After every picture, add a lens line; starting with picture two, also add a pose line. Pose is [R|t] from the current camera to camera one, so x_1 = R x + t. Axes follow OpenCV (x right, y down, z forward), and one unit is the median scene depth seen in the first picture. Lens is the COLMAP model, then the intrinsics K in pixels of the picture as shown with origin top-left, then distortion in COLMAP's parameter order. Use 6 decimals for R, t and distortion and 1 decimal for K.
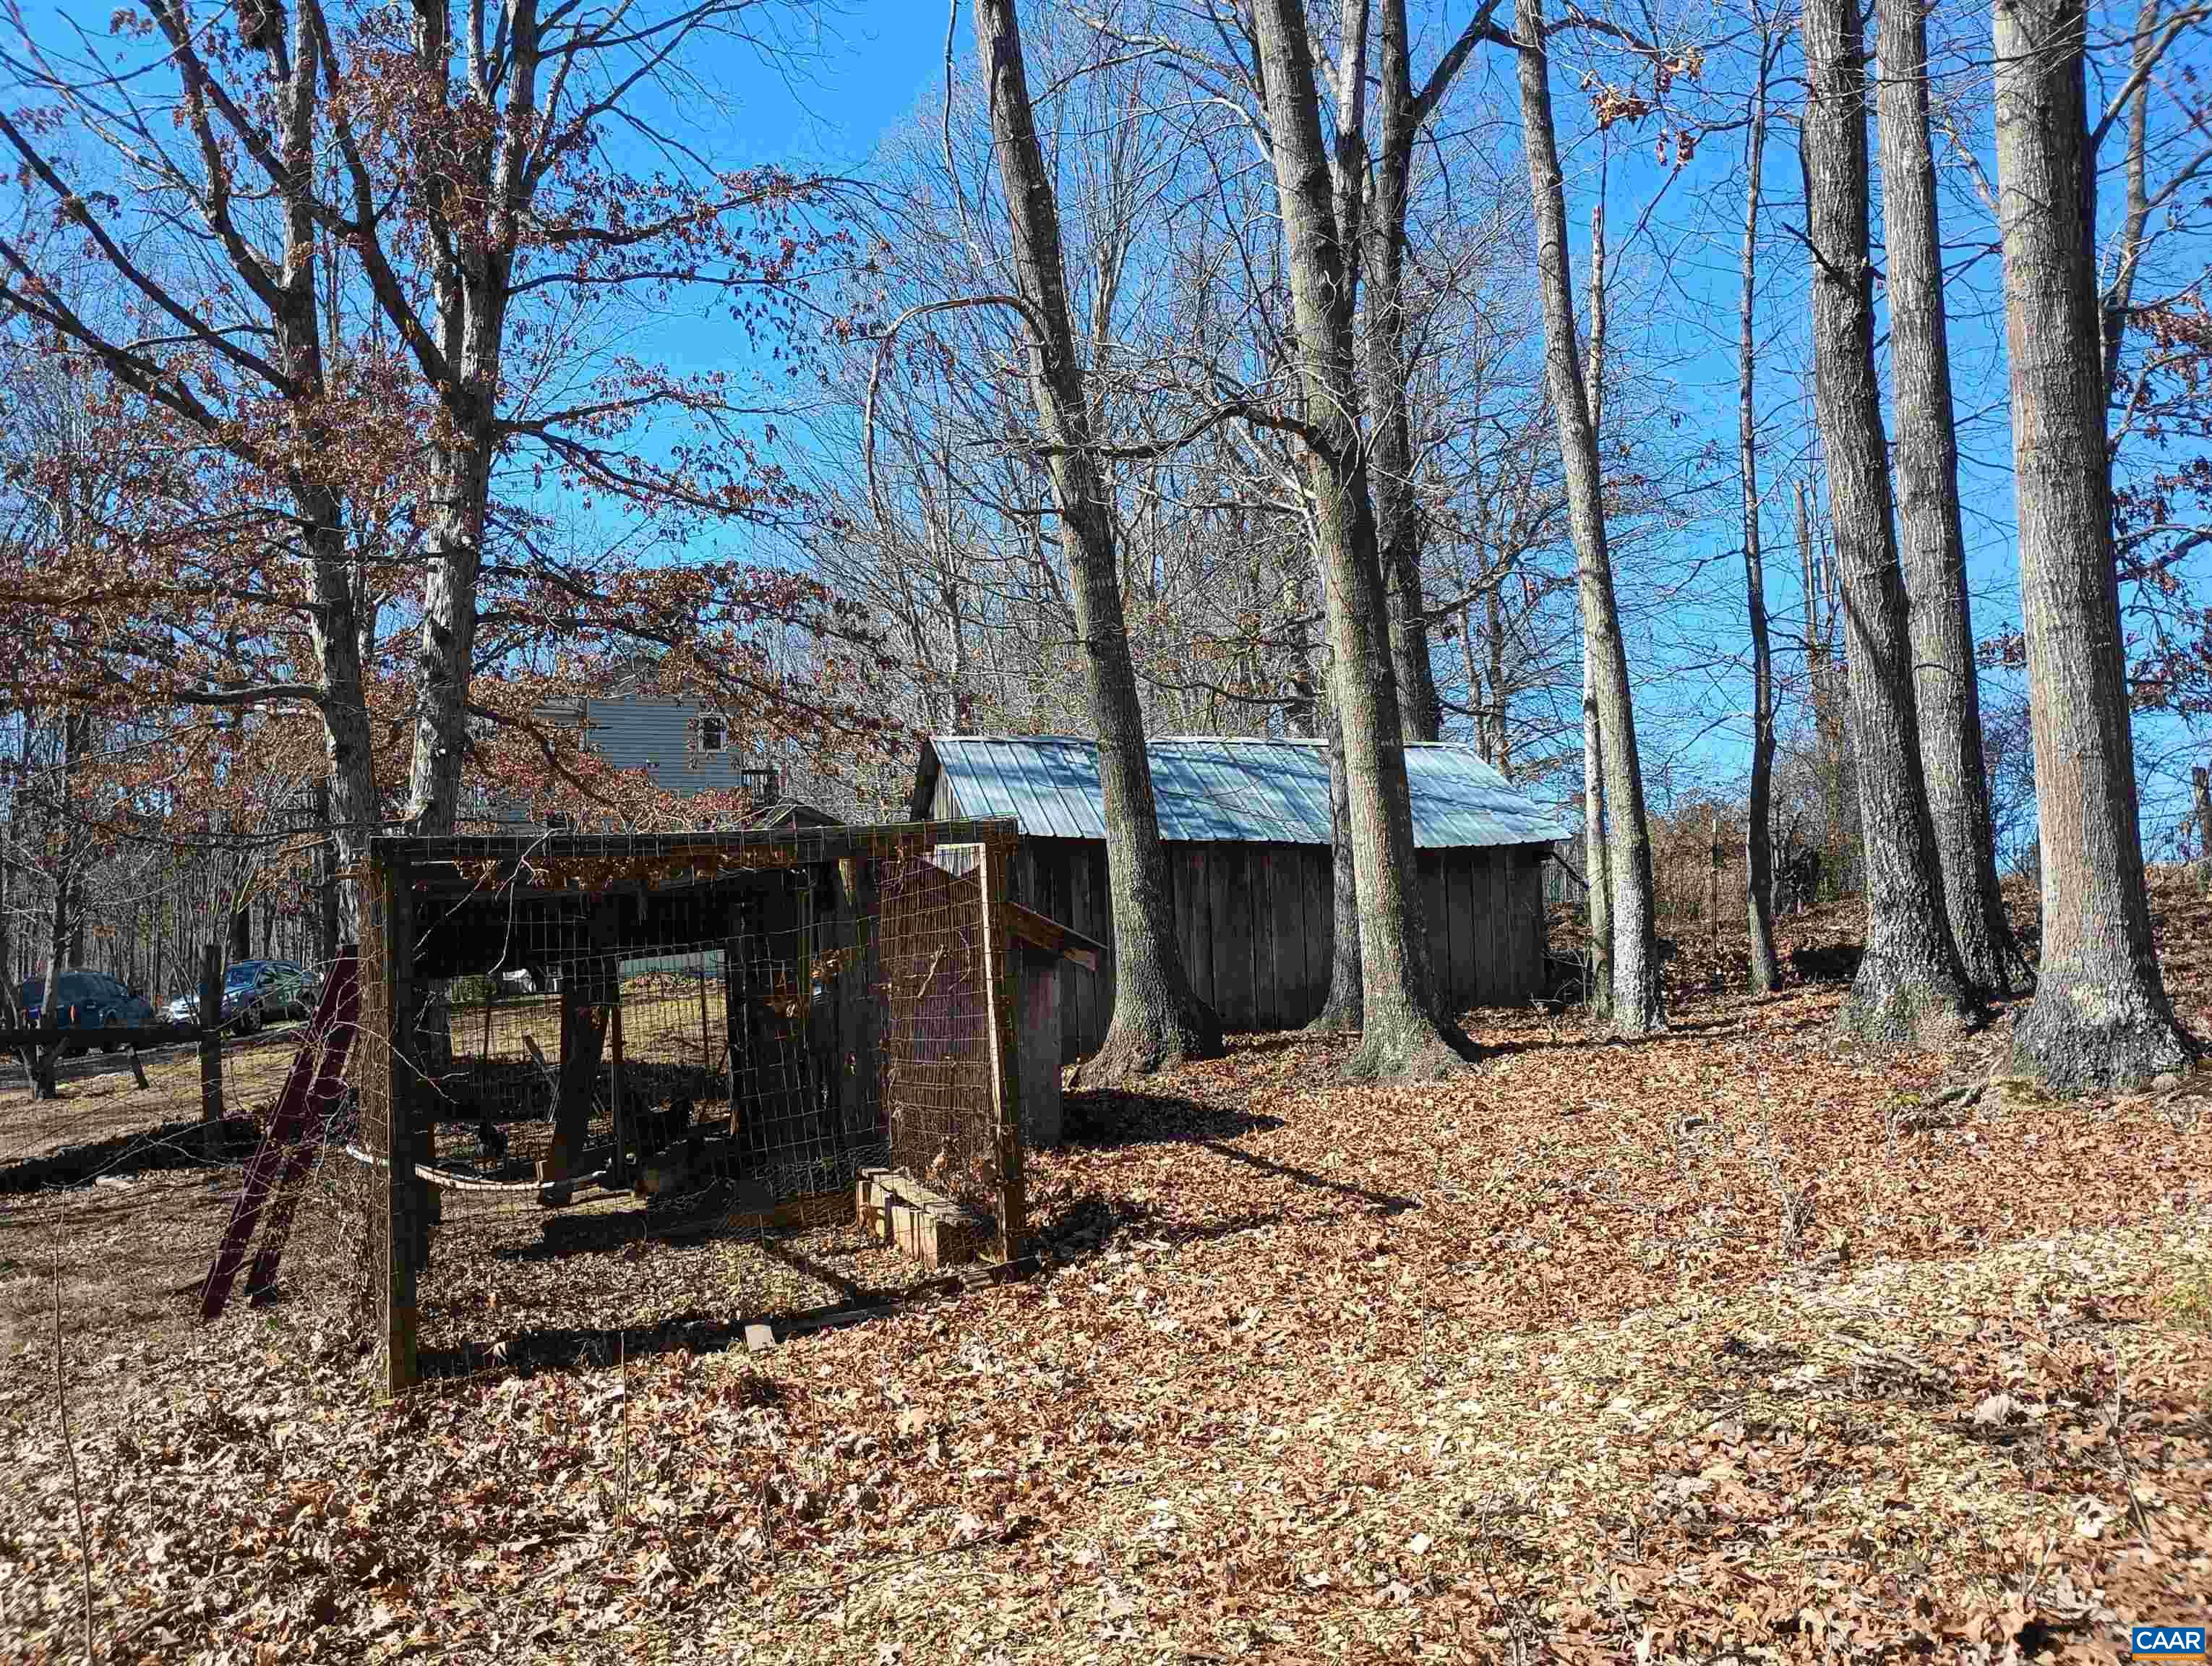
lens RADIAL K [[1844.4, 0, 1104.8], [0, 1844.4, 838.5], [0, 0, 1]] dist [-0.007168, -0.011132]
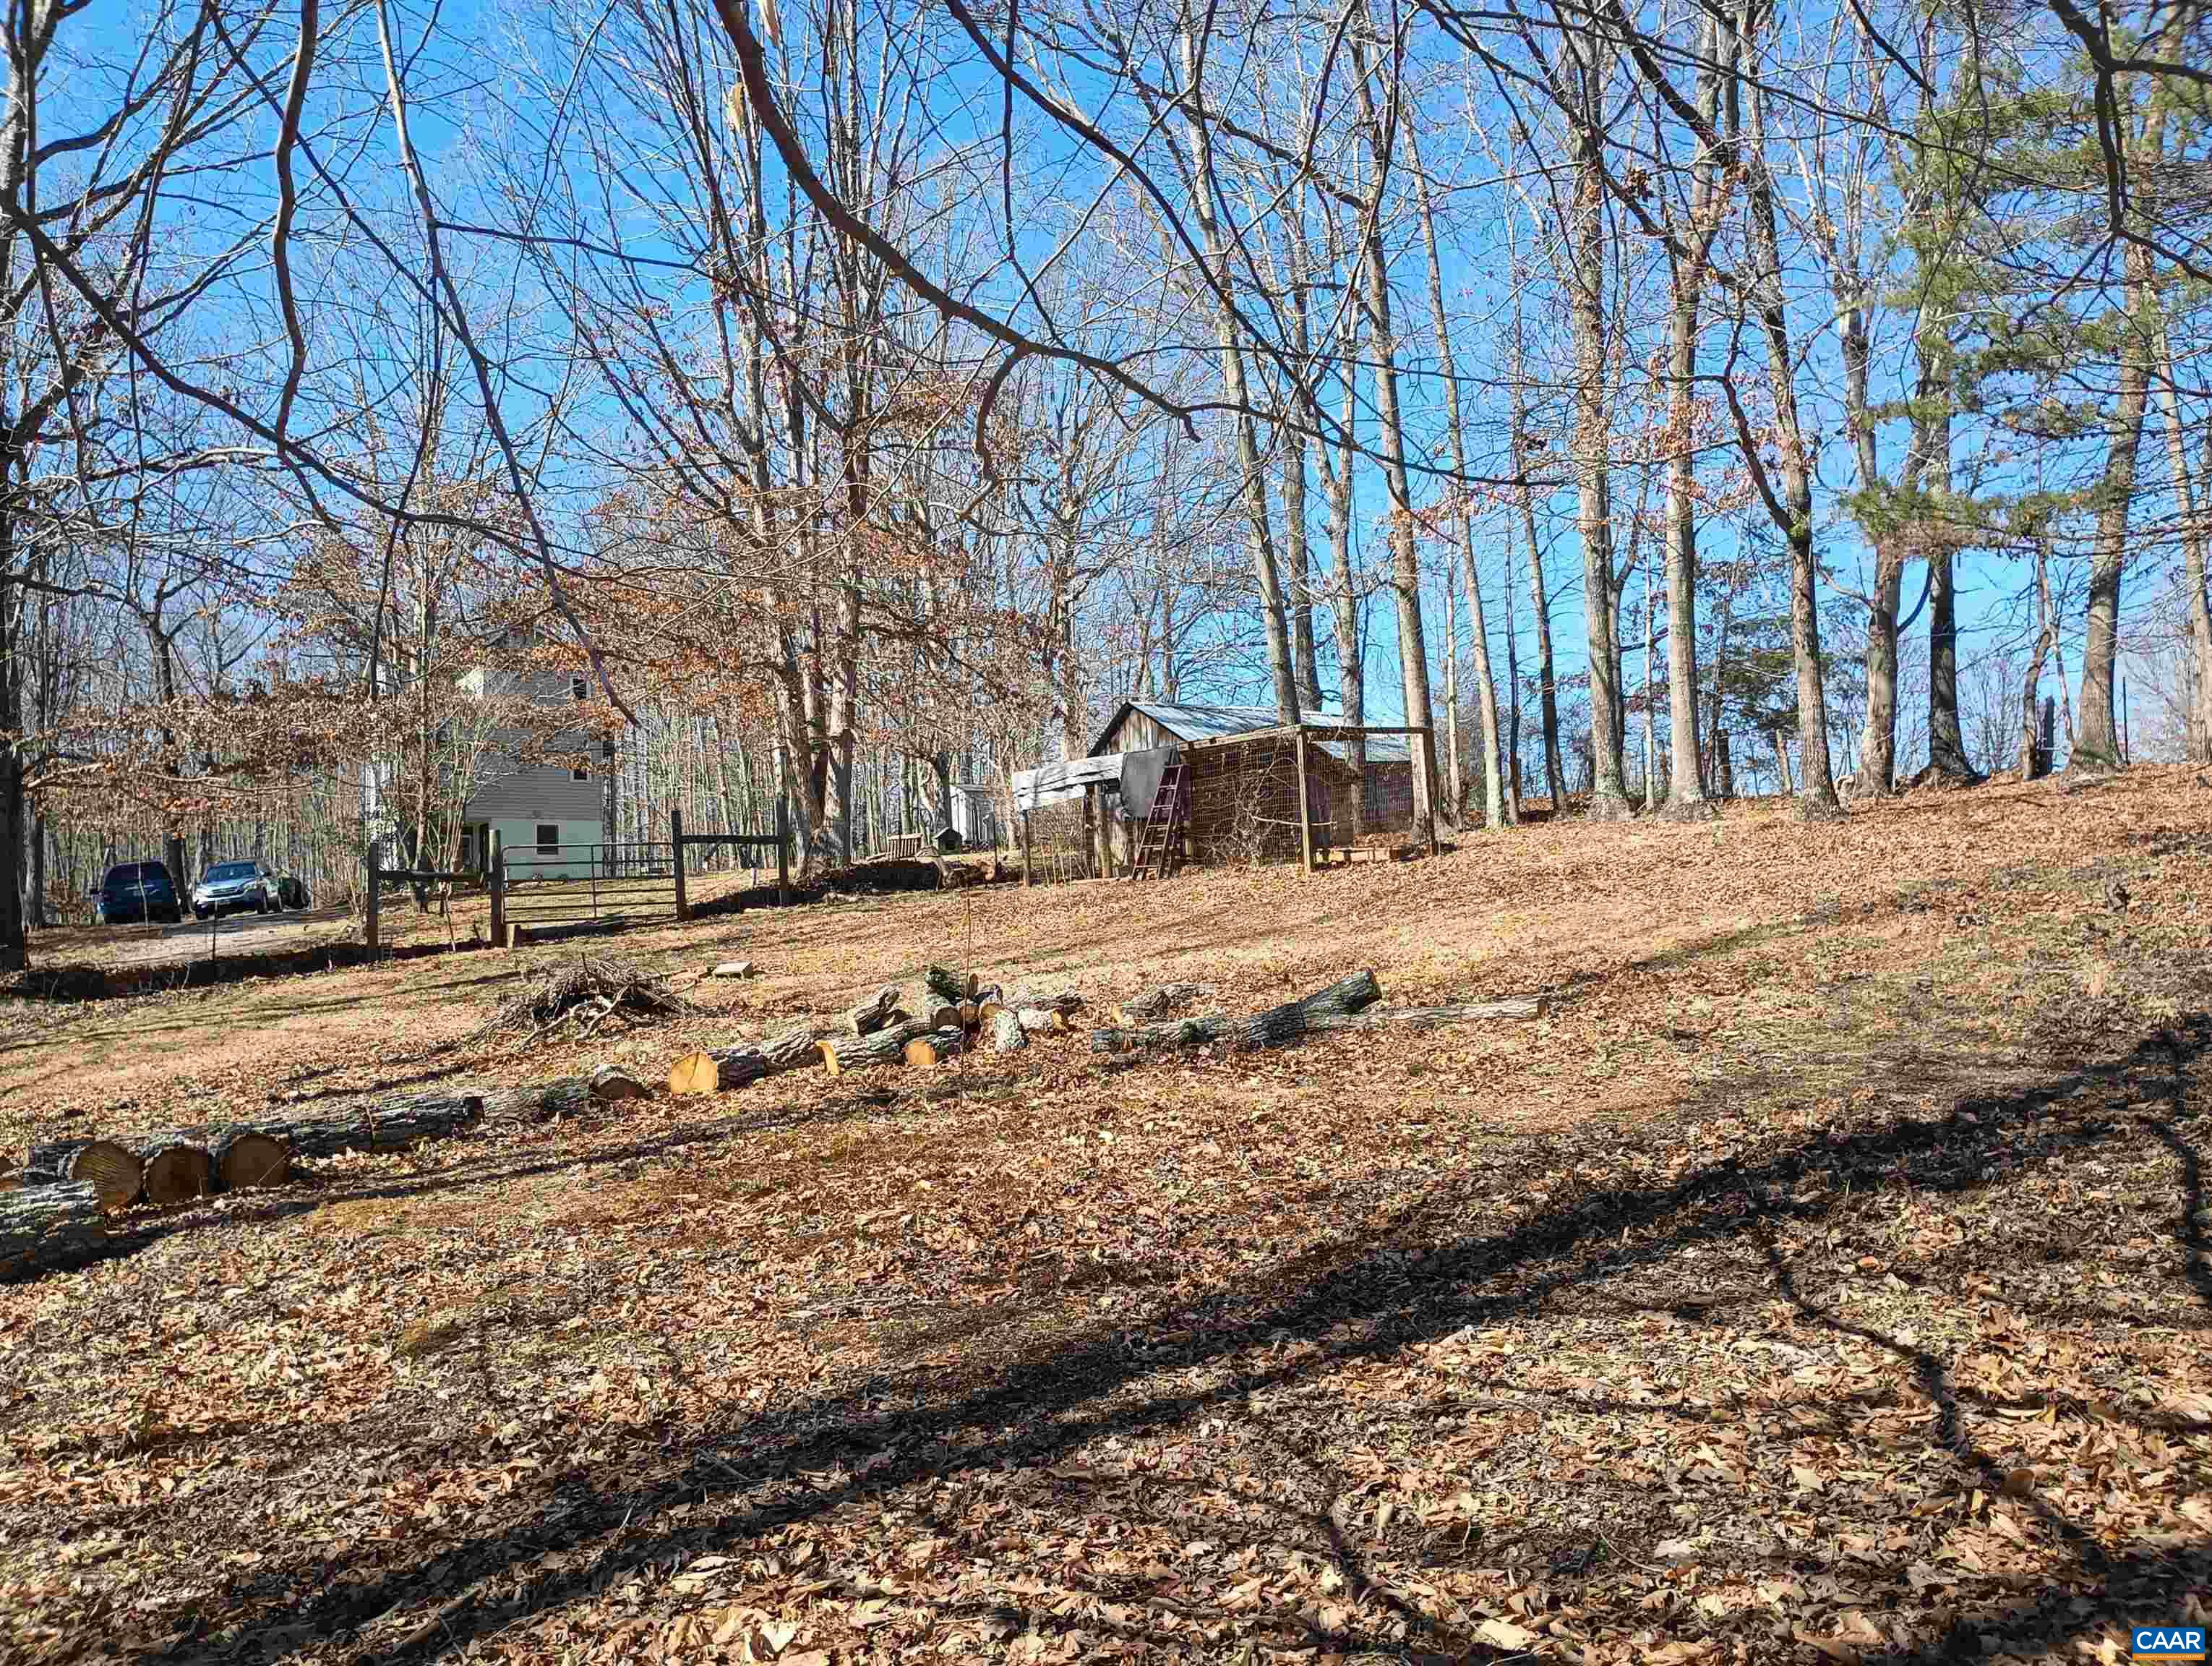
lens RADIAL K [[1844.4, 0, 1107.4], [0, 1844.4, 830.7], [0, 0, 1]] dist [-0.007168, -0.011132]
pose [[0.949894, 0.013278, 0.312291, -0.885213], [-0.015528, 0.999868, 0.004718, 0.091385], [-0.312187, -0.009331, 0.949975, -1.082345]]
